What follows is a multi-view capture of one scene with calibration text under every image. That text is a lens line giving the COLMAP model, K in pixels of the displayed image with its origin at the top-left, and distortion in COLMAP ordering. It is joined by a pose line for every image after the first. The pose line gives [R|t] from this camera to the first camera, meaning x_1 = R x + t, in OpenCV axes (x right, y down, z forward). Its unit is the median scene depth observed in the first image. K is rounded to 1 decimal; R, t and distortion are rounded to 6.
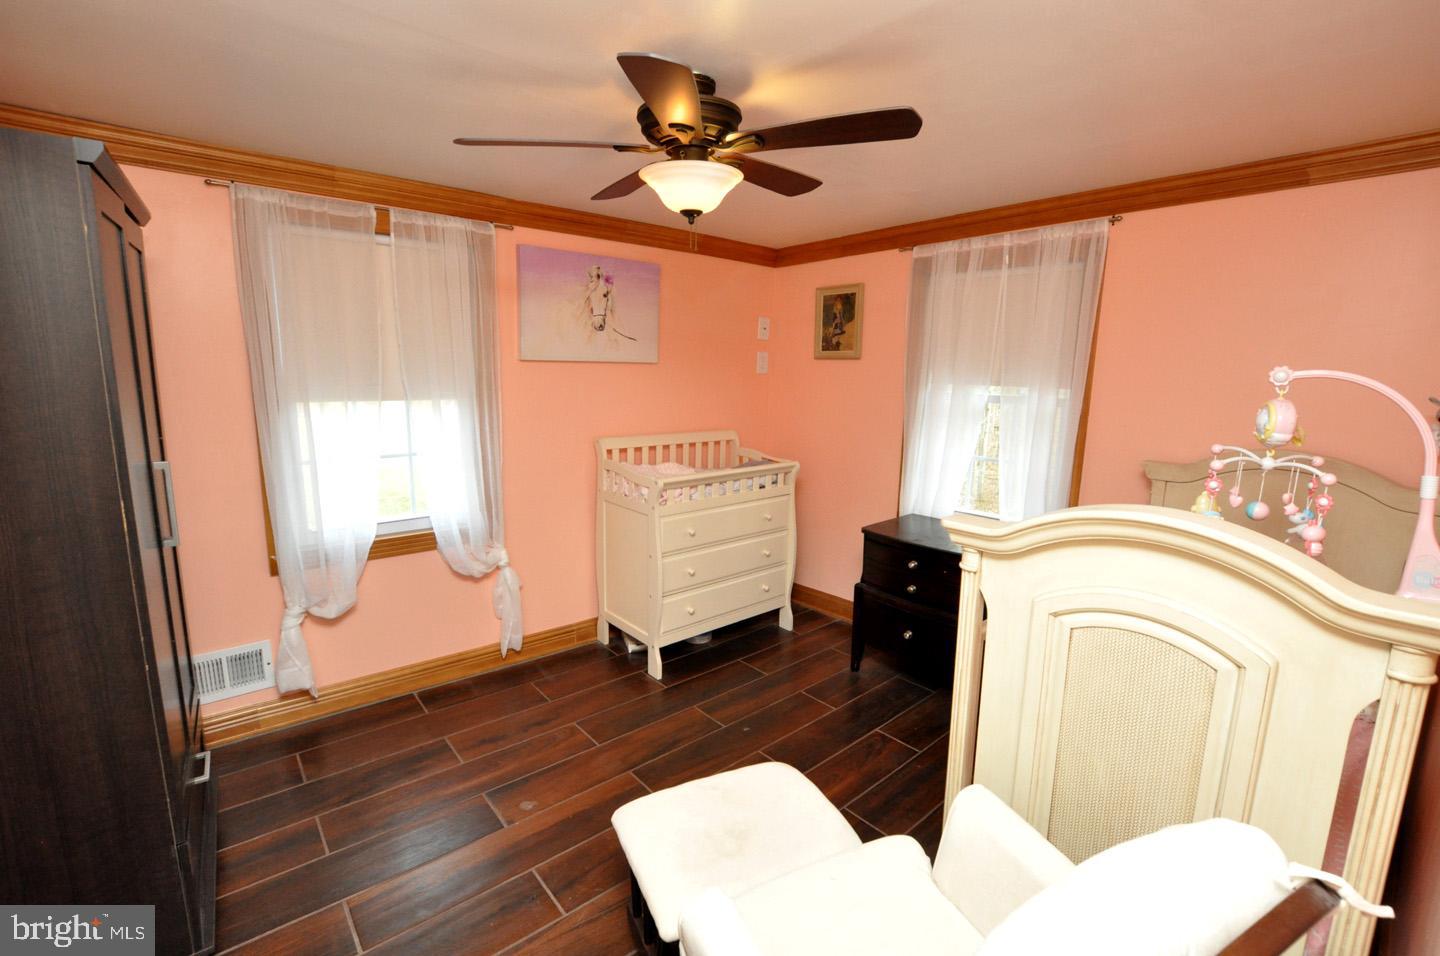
lens RADIAL K [[631.3, 0, 717.5], [0, 631.3, 477.2], [0, 0, 1]] dist [-0.034265, 0.003848]
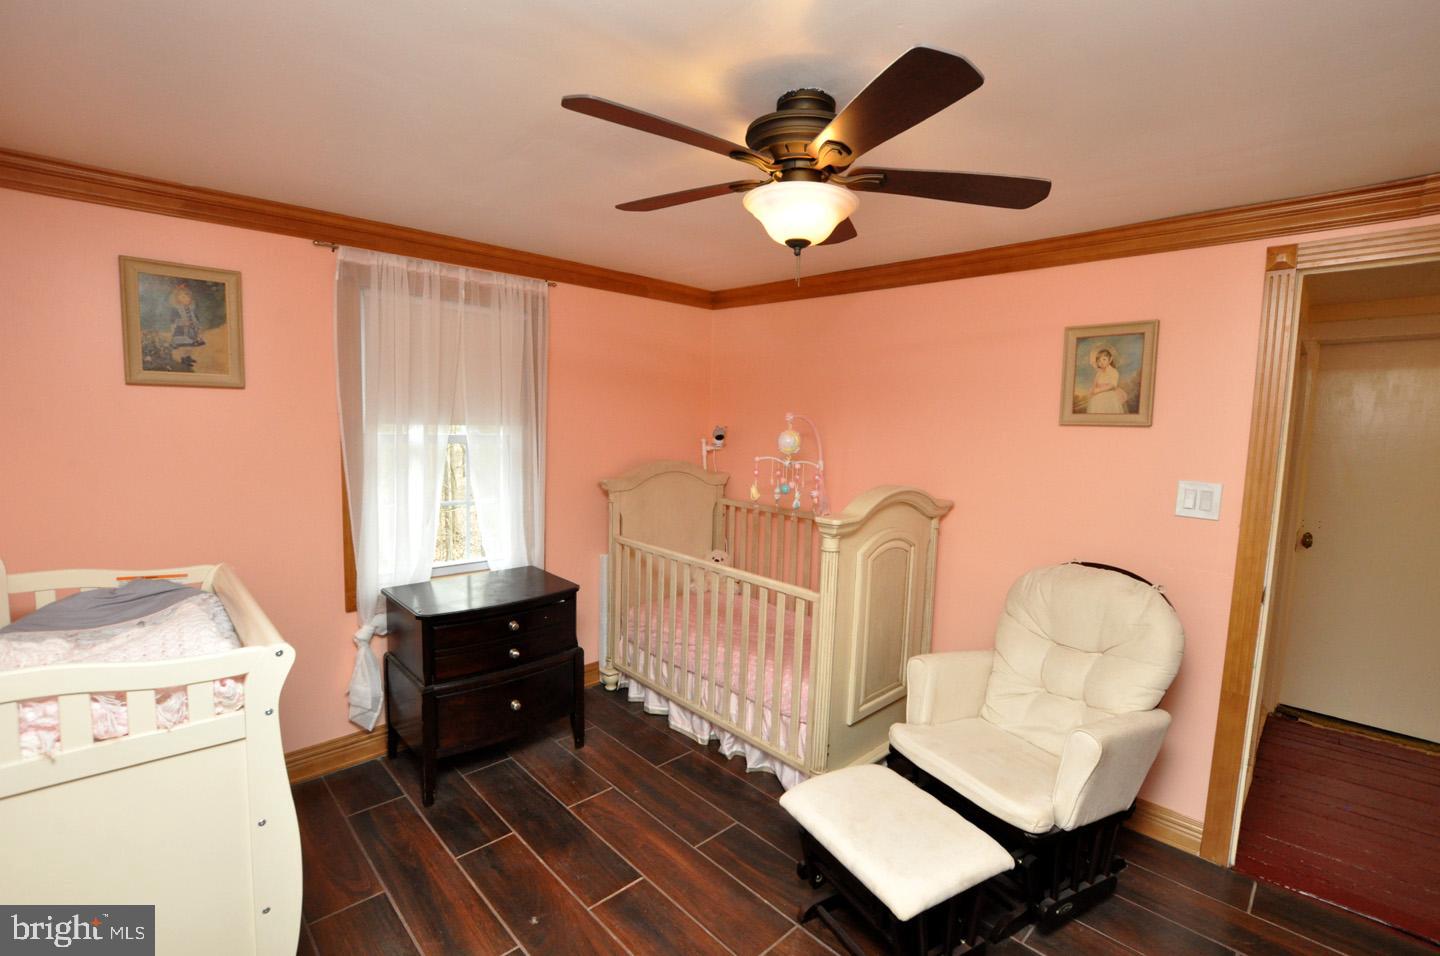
lens RADIAL K [[631.3, 0, 715.6], [0, 631.3, 476.5], [0, 0, 1]] dist [-0.034265, 0.003848]
pose [[-0.052076, -0.111621, 0.992385, -0.495911], [0.139045, 0.983244, 0.117890, -0.117374], [-0.988916, 0.144126, -0.035683, 0.617169]]
